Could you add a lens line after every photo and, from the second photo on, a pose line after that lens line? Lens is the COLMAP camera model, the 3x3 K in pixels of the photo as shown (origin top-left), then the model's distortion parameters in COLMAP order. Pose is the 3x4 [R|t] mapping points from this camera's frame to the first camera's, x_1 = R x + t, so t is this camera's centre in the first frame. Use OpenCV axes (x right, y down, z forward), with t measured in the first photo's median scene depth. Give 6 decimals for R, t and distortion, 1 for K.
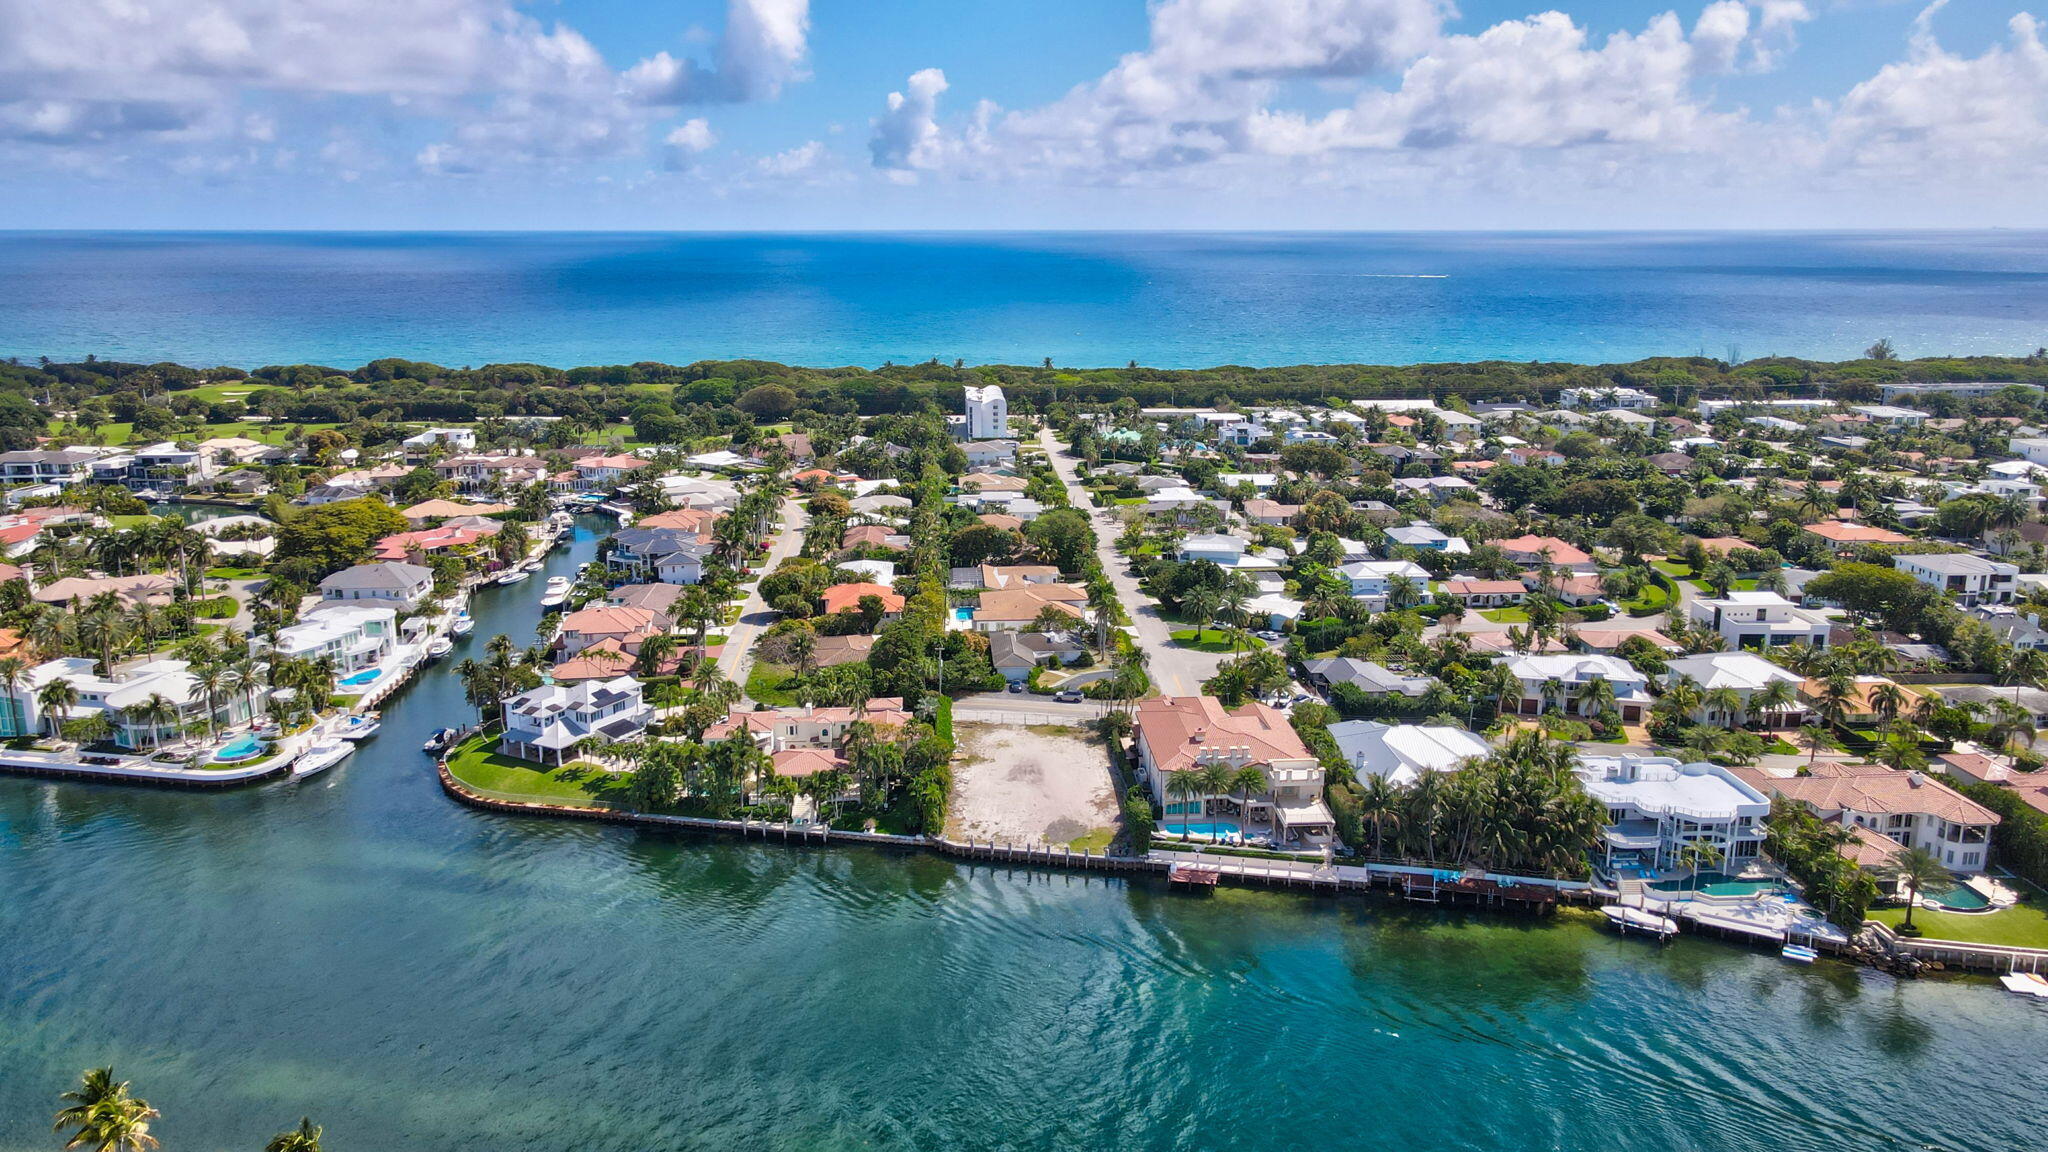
lens RADIAL K [[1471.3, 0, 1032.6], [0, 1471.3, 602.0], [0, 0, 1]] dist [0.021617, 0.005375]
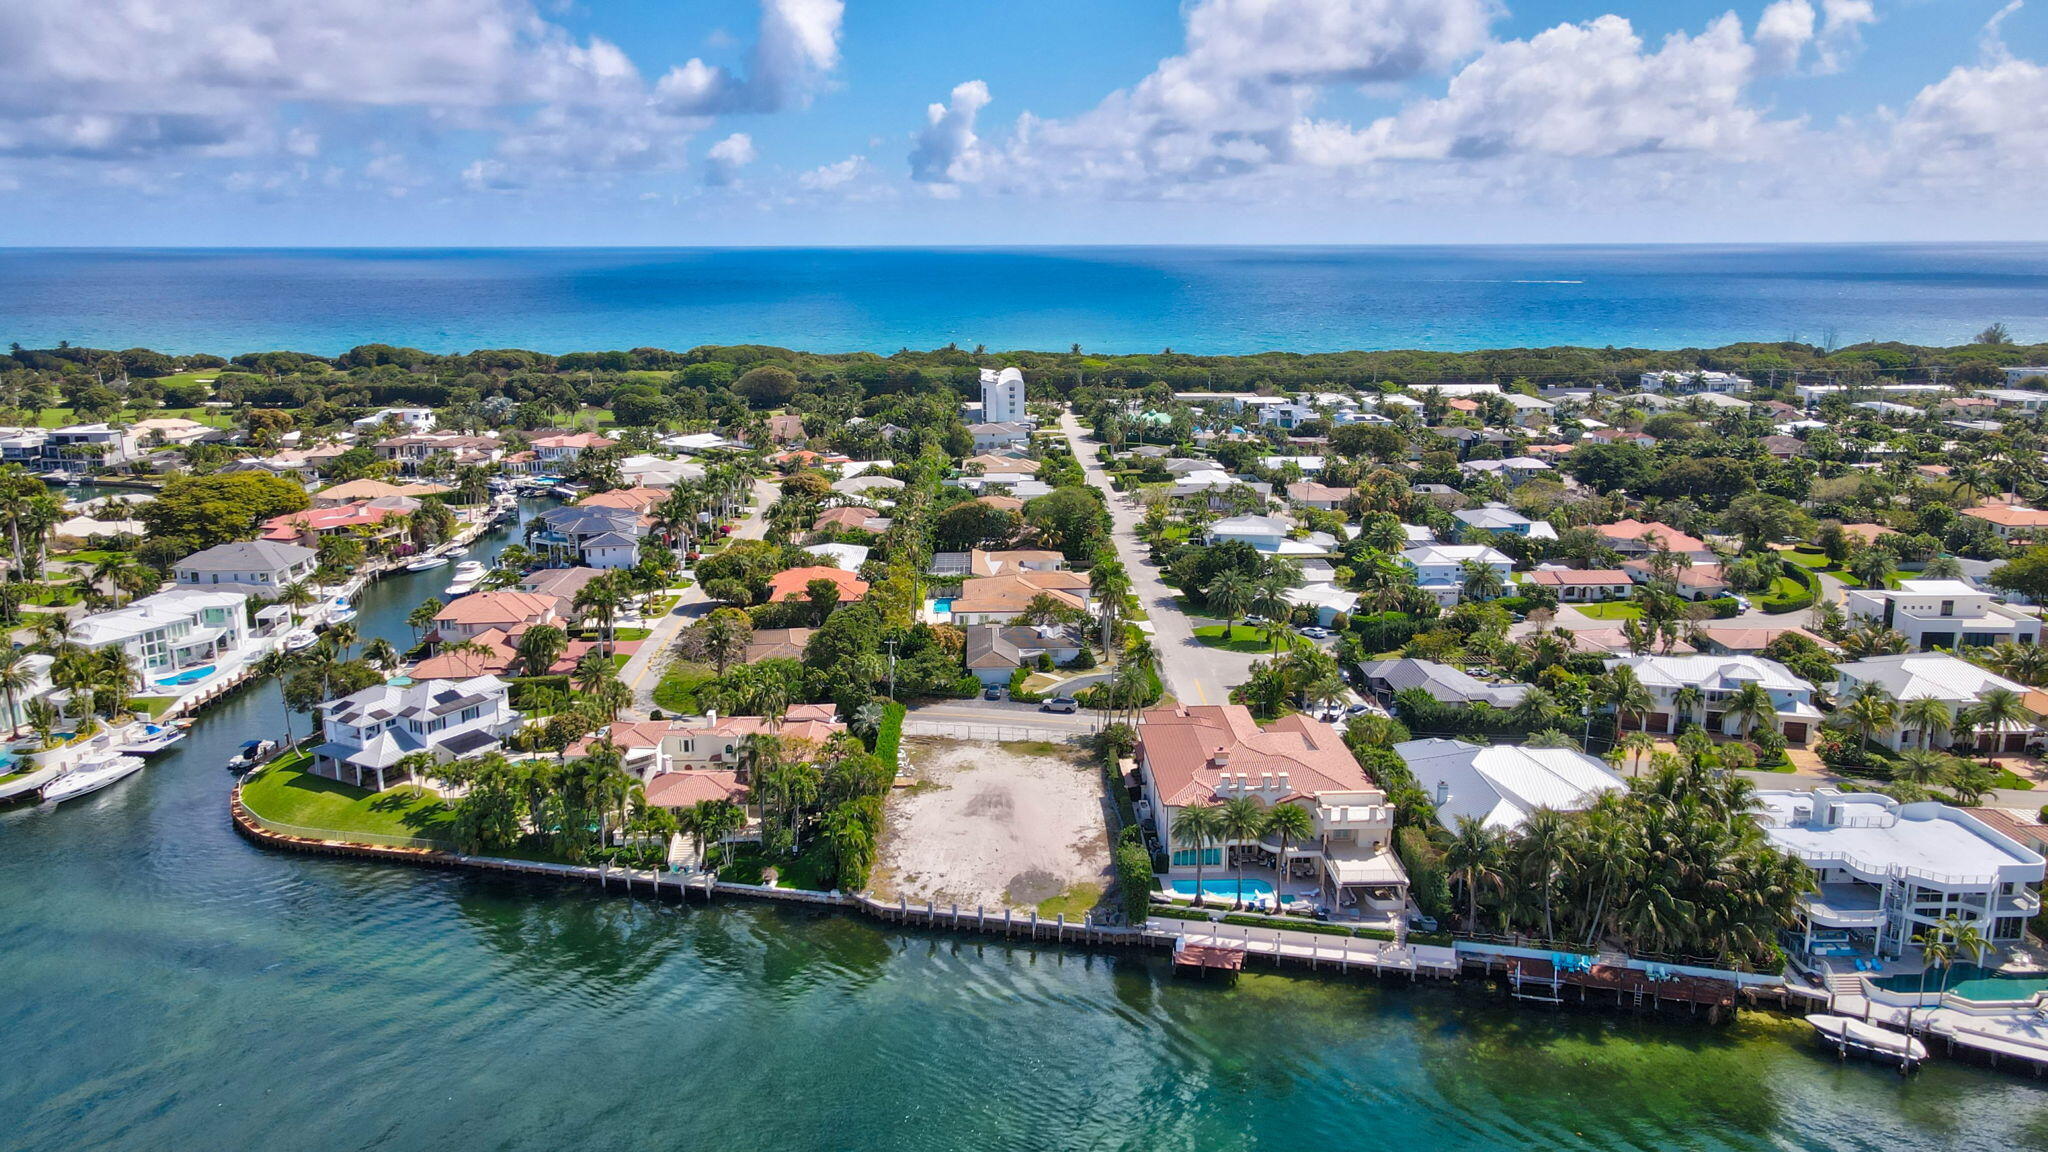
lens RADIAL K [[1492.0, 0, 1024.0], [0, 1492.0, 576.0], [0, 0, 1]] dist [0.021368, 0.004460]
pose [[0.999415, 0.003972, -0.033958, 0.025687], [-0.004873, 0.999637, -0.026493, 0.013029], [0.033840, 0.026643, 0.999072, 0.158897]]
